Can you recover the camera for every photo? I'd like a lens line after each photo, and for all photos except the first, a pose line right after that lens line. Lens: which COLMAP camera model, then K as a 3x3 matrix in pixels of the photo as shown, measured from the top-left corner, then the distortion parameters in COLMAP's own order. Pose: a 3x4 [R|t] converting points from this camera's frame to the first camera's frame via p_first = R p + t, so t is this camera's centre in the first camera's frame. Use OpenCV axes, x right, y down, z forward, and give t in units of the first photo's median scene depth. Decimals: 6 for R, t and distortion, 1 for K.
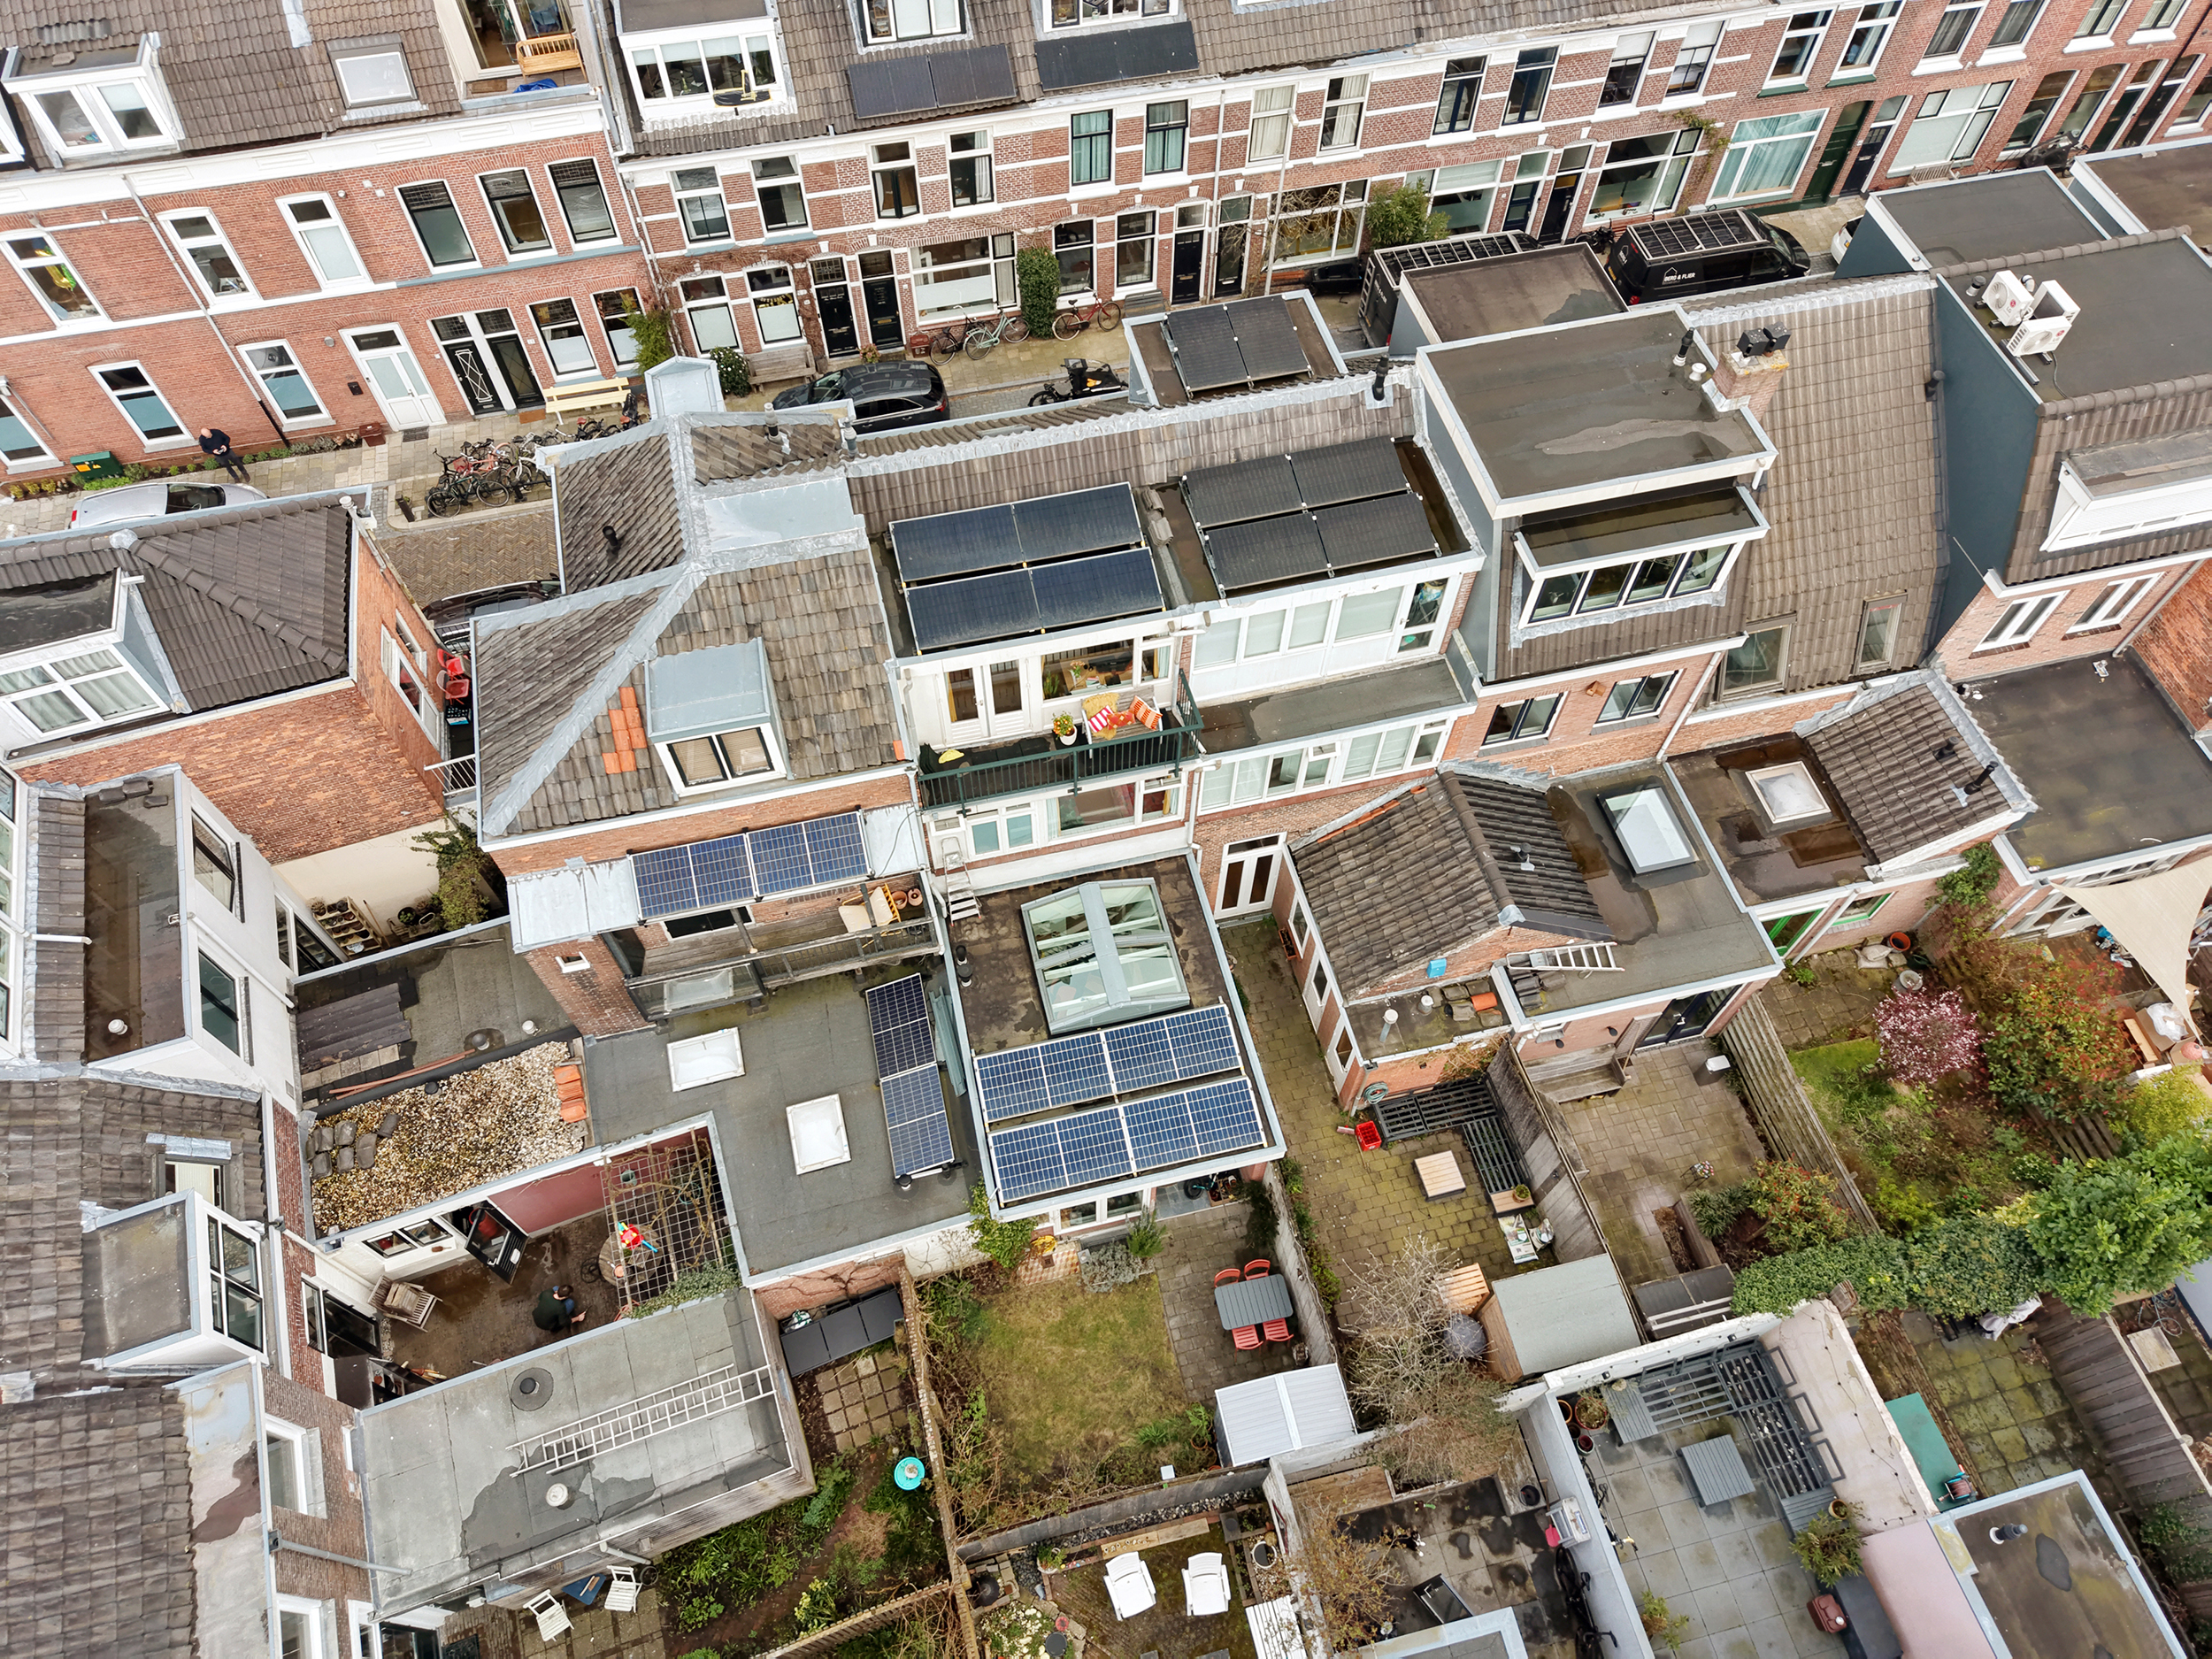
lens RADIAL K [[1467.2, 0, 1106.0], [0, 1467.2, 829.5], [0, 0, 1]] dist [0.030997, -0.002409]
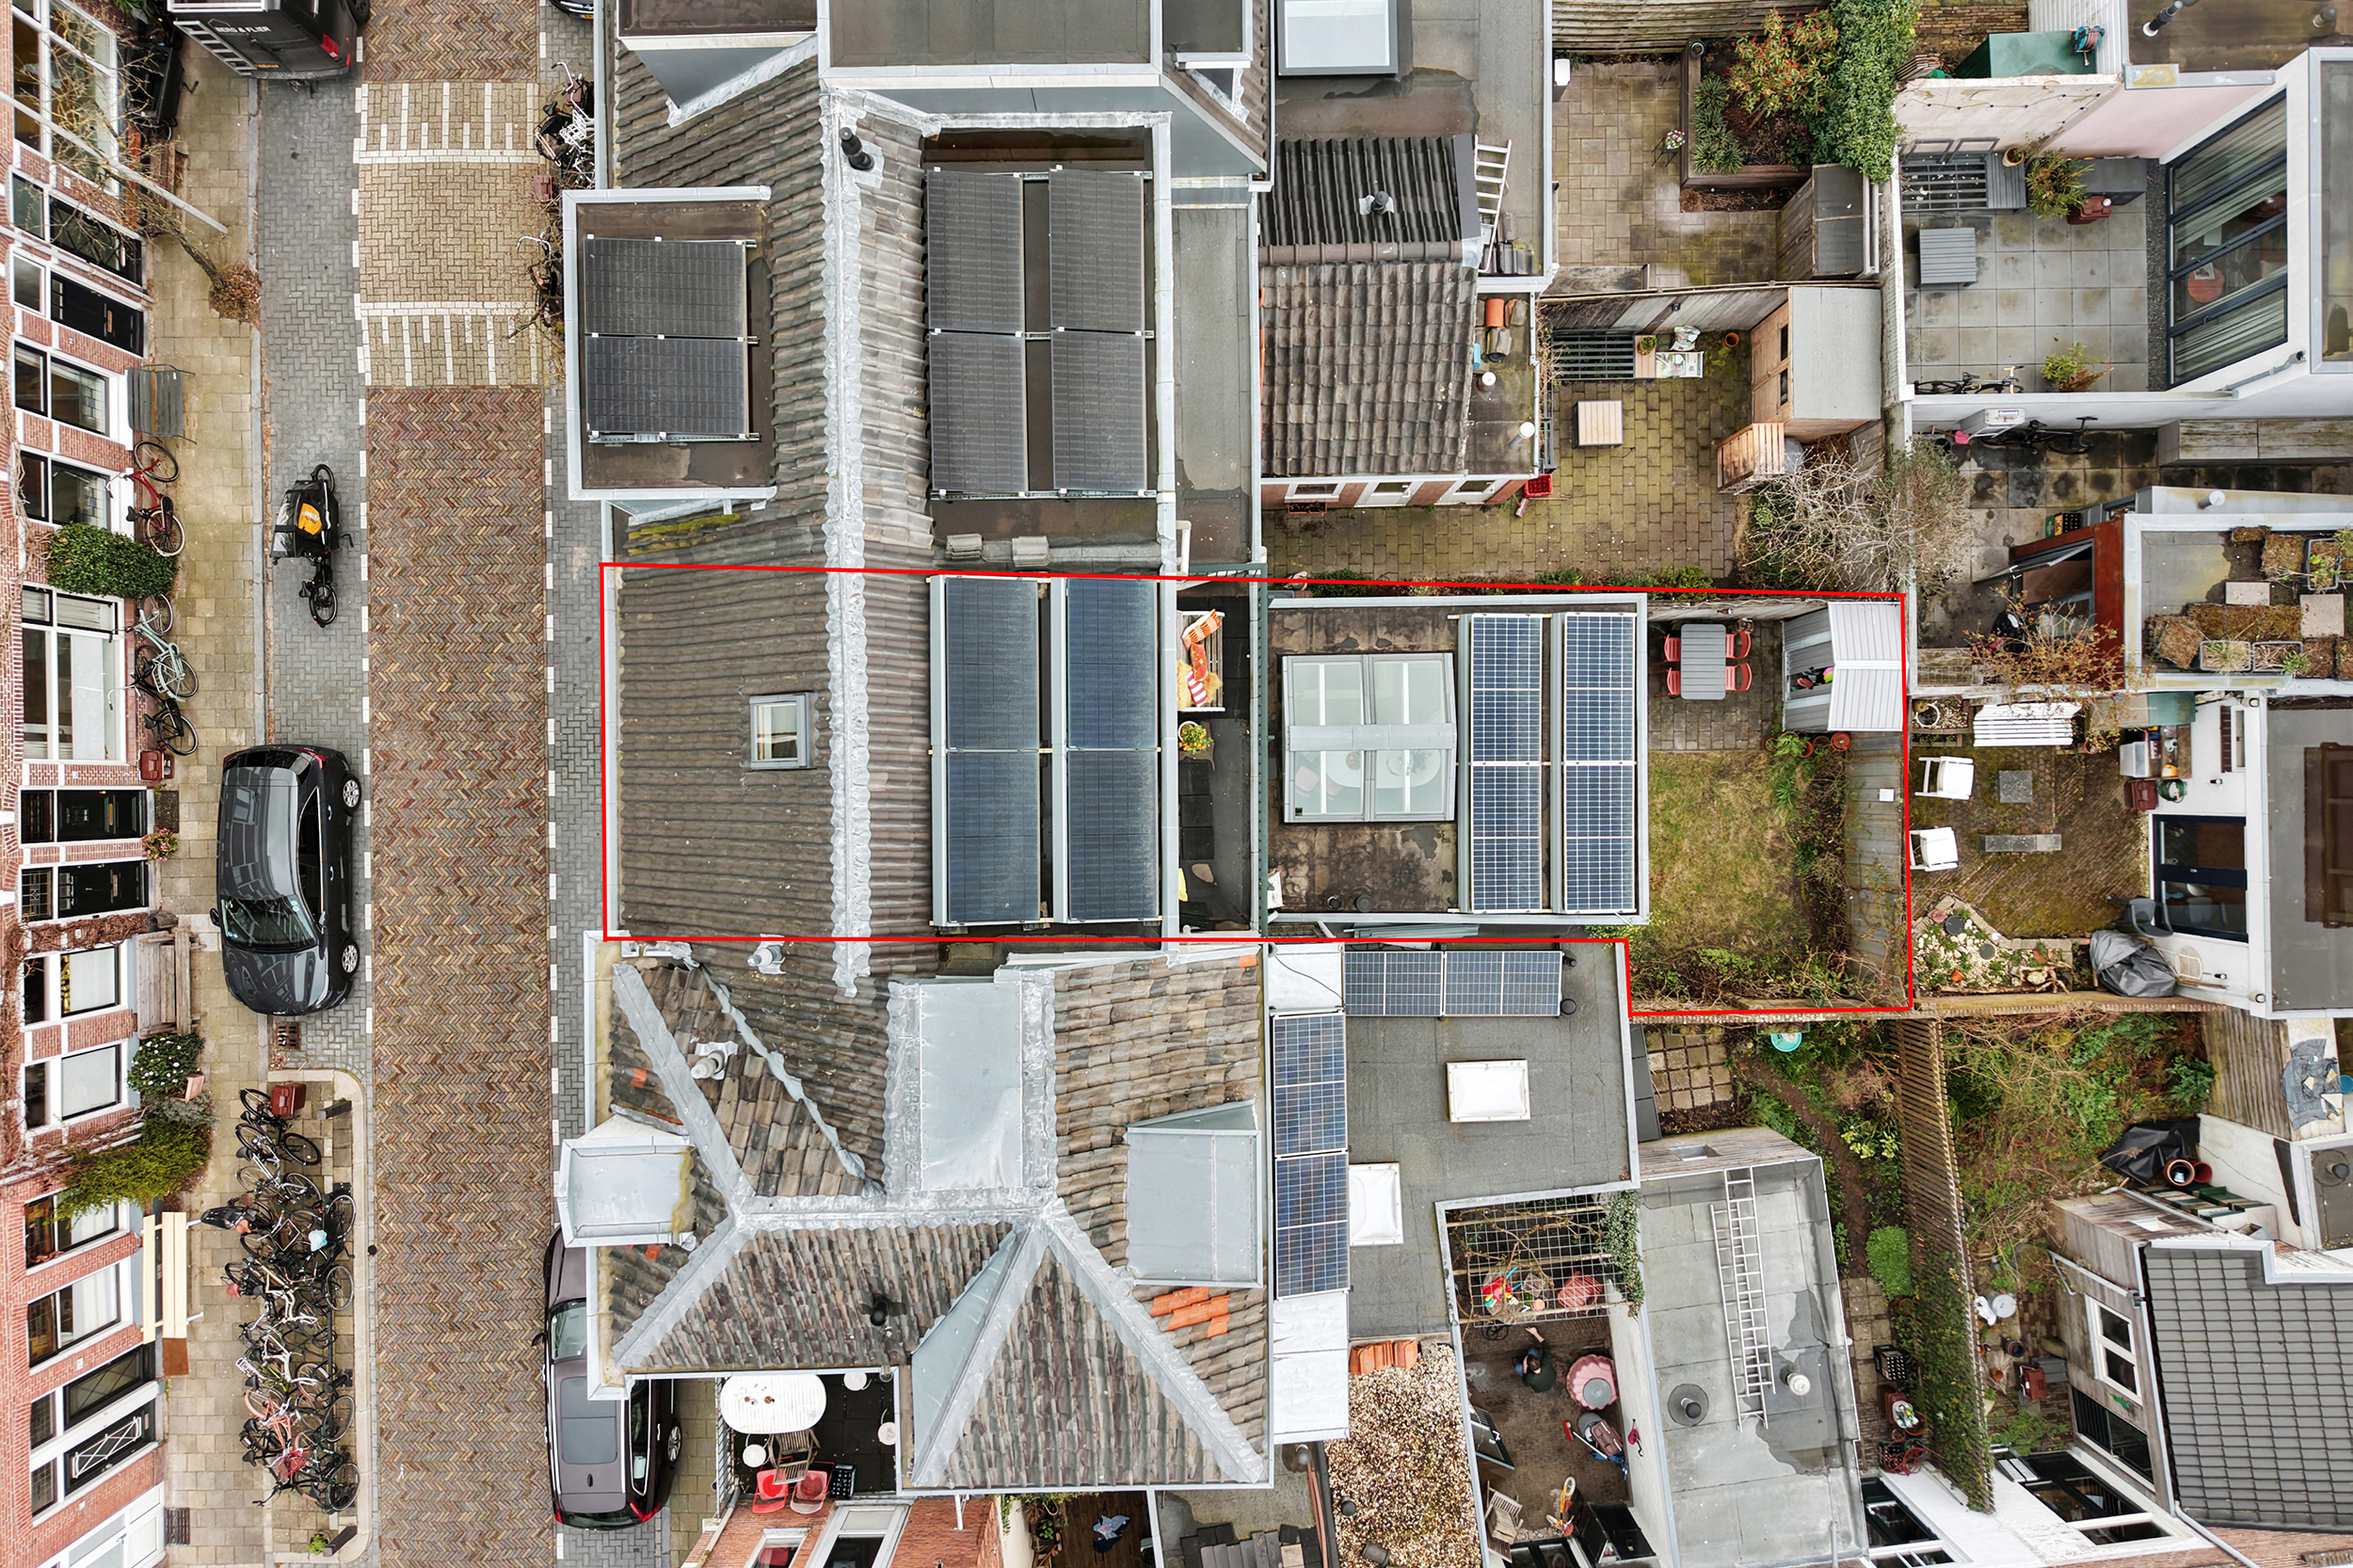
lens RADIAL K [[1557.4, 0, 1176.5], [0, 1557.4, 784.0], [0, 0, 1]] dist [0.025028, -0.007764]
pose [[0.223043, -0.974798, -0.004427, -0.035120], [0.835215, 0.188760, 0.516512, -0.338518], [-0.502660, -0.118902, 0.856268, 0.208598]]
